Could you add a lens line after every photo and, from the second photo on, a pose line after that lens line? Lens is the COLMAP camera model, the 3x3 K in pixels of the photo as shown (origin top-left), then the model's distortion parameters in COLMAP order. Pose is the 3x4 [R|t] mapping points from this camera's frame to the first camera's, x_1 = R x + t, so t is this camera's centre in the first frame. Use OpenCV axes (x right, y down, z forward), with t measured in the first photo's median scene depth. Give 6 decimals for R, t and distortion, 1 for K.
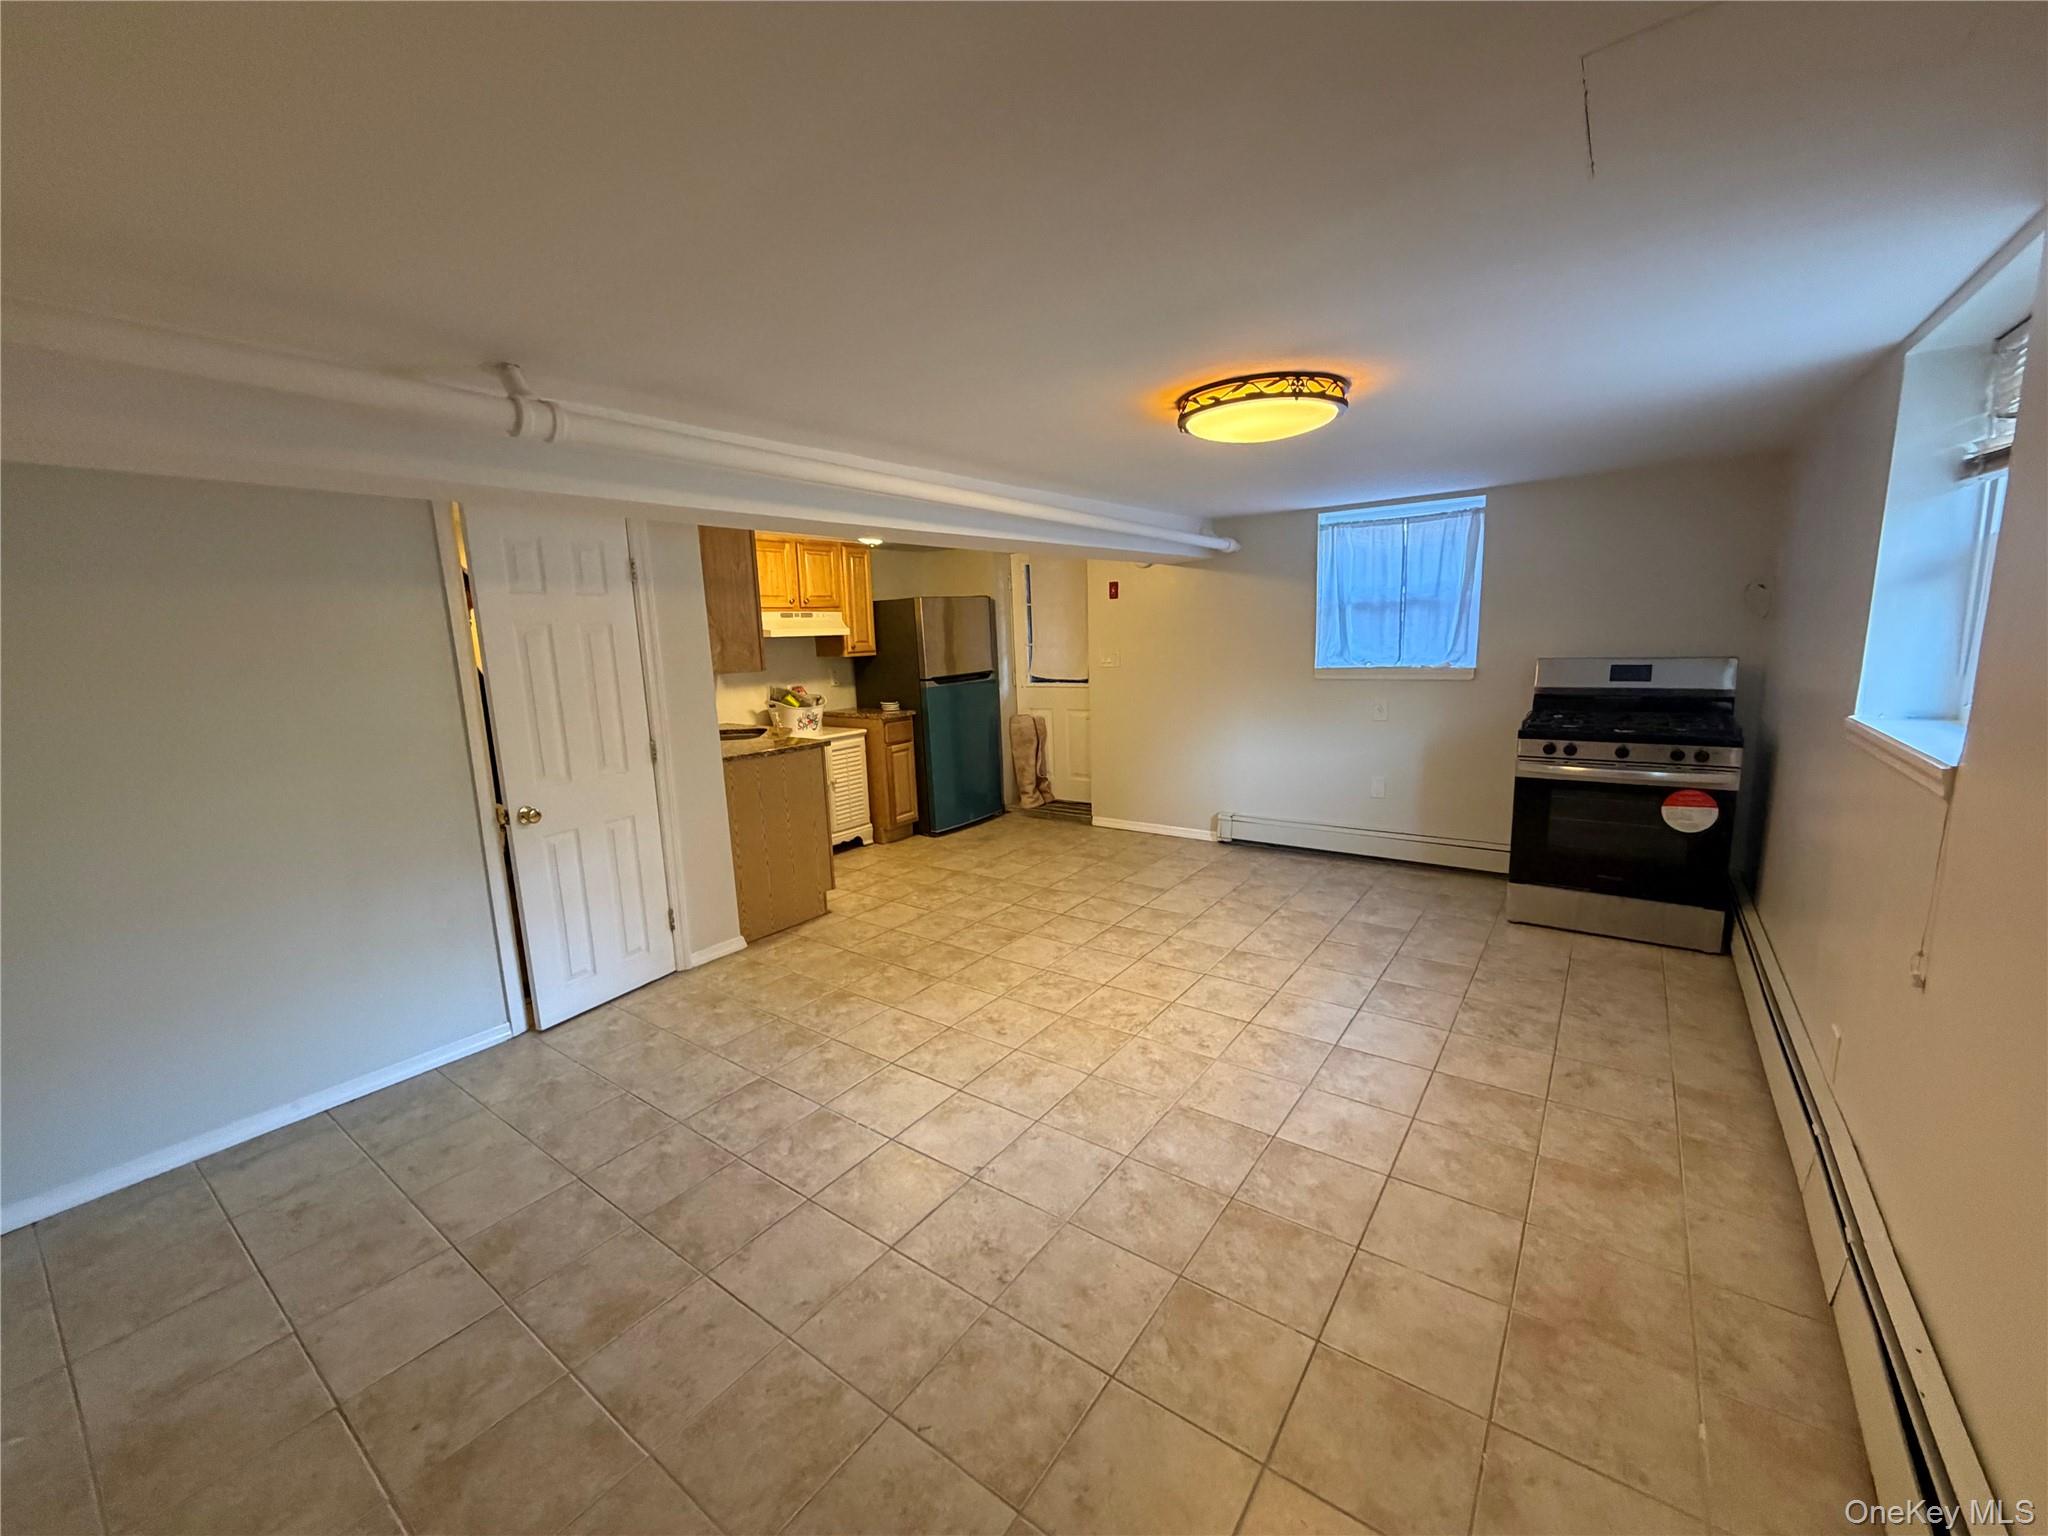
lens RADIAL K [[815.0, 0, 1026.9], [0, 815.0, 763.0], [0, 0, 1]] dist [0.001004, 0.000176]
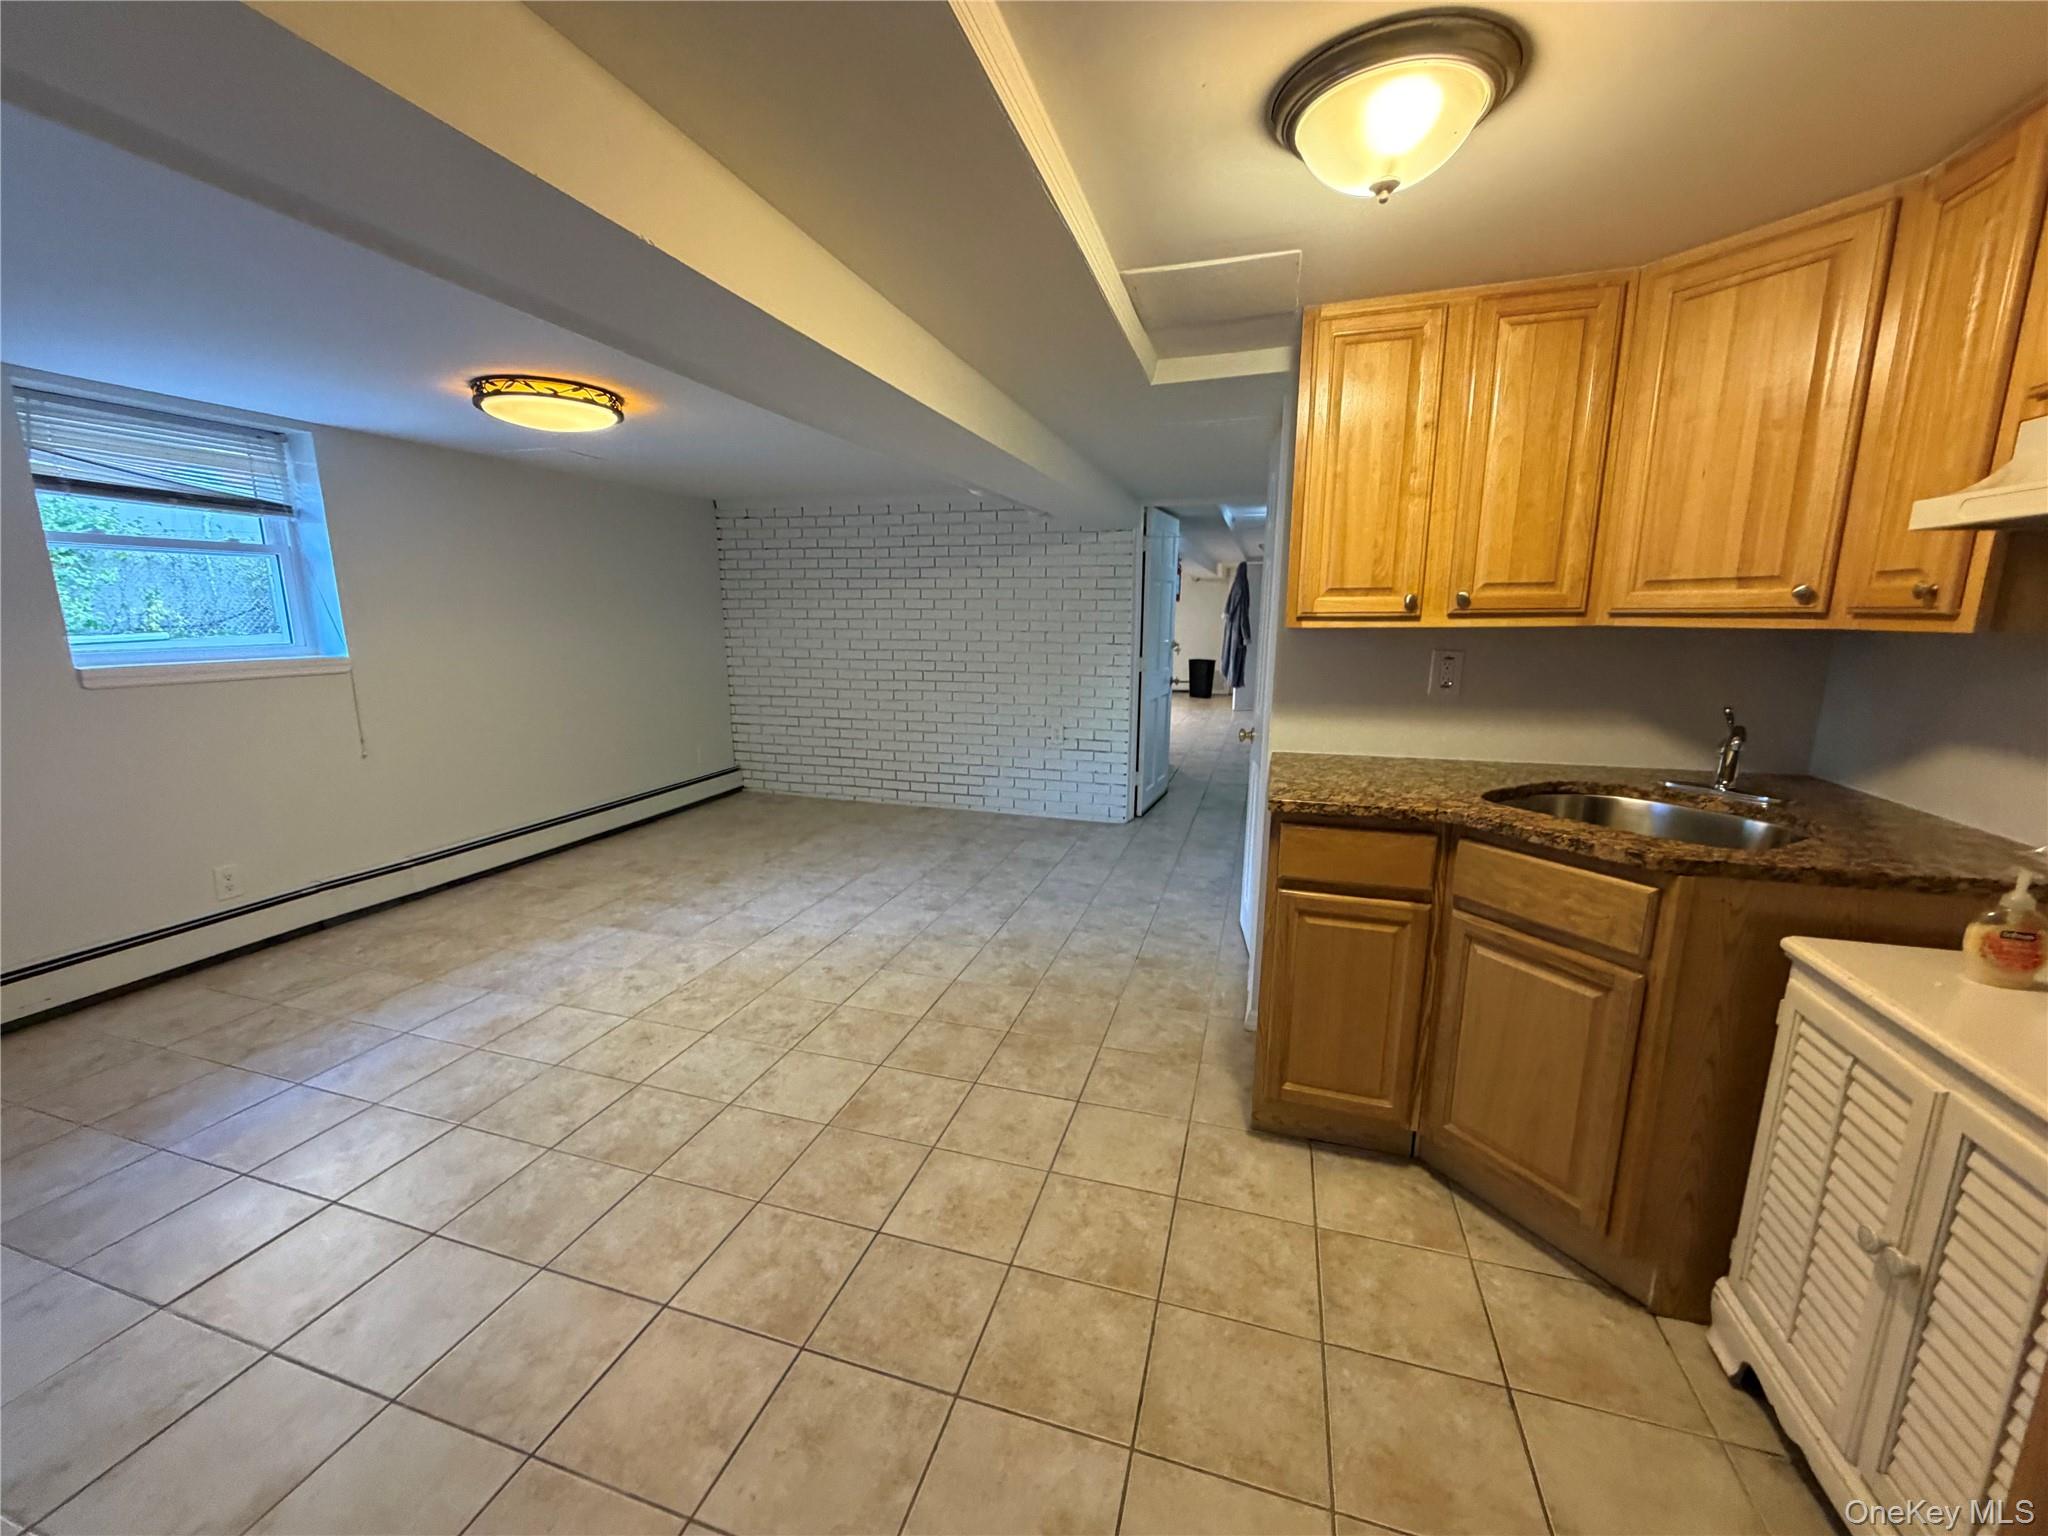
lens RADIAL K [[815.0, 0, 1012.4], [0, 815.0, 766.5], [0, 0, 1]] dist [0.001004, 0.000176]
pose [[-0.950830, 0.091917, -0.295760, 0.029994], [-0.018229, 0.936681, 0.349709, -0.284102], [0.309177, 0.337905, -0.888949, 1.948933]]
